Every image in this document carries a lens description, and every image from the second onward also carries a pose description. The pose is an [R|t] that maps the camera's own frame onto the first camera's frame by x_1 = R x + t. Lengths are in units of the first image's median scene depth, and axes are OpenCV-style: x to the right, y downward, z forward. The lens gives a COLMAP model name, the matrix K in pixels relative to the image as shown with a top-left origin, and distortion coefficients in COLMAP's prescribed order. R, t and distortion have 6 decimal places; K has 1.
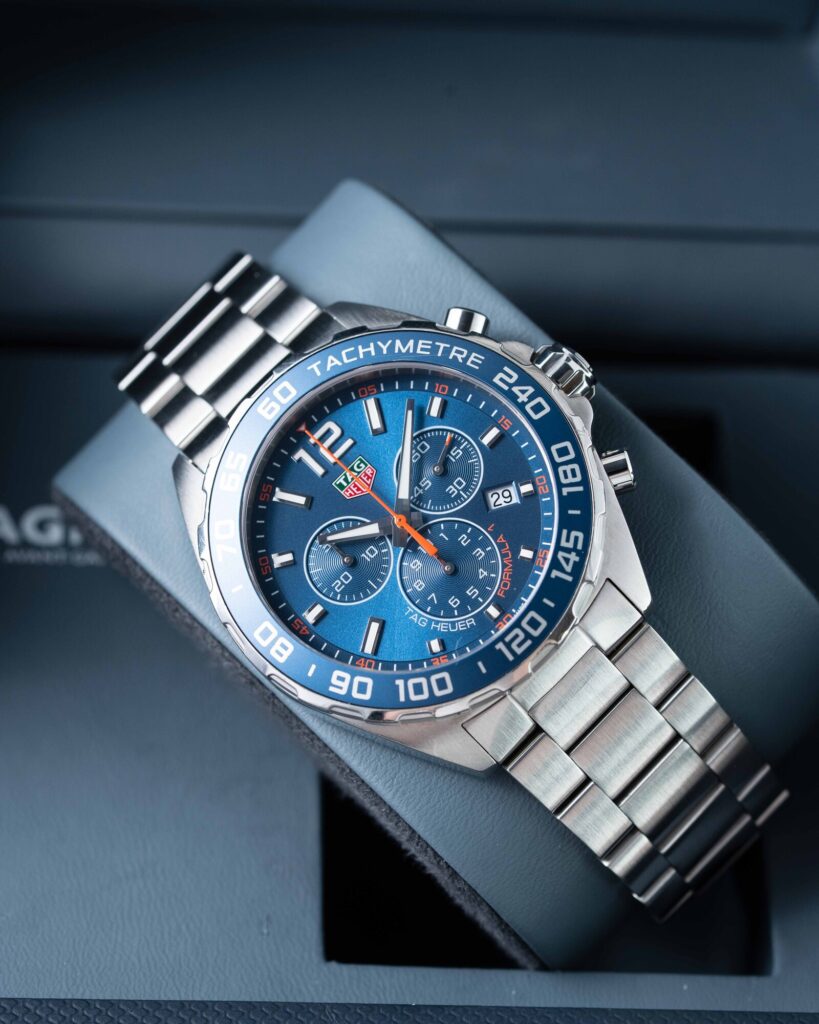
lens RADIAL K [[4329.9, 0, 409.6], [0, 4329.9, 627.9], [0, 0, 1]] dist [0.224884, 0.000000]
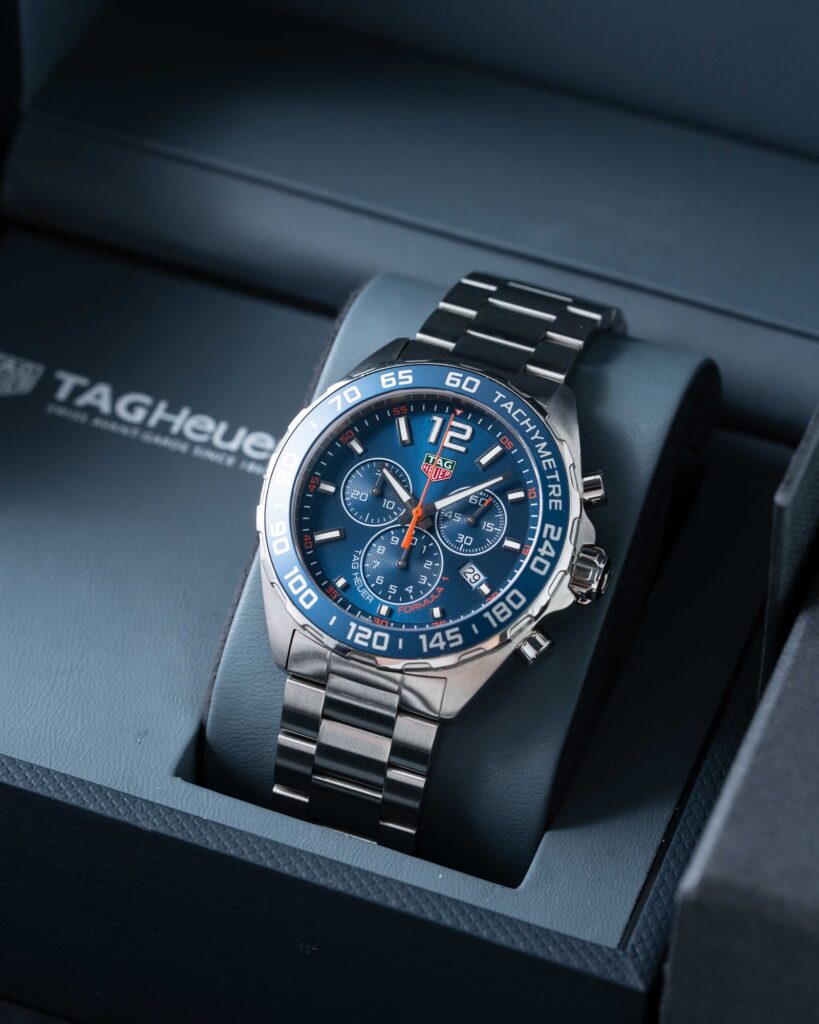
lens RADIAL K [[4329.9, 0, 404.9], [0, 4329.9, 514.5], [0, 0, 1]] dist [0.224884, 0.000000]
pose [[0.438451, 0.877180, -0.195744, 0.243546], [-0.854704, 0.474301, 0.210997, -0.287273], [0.277924, 0.074792, 0.957687, -0.206979]]
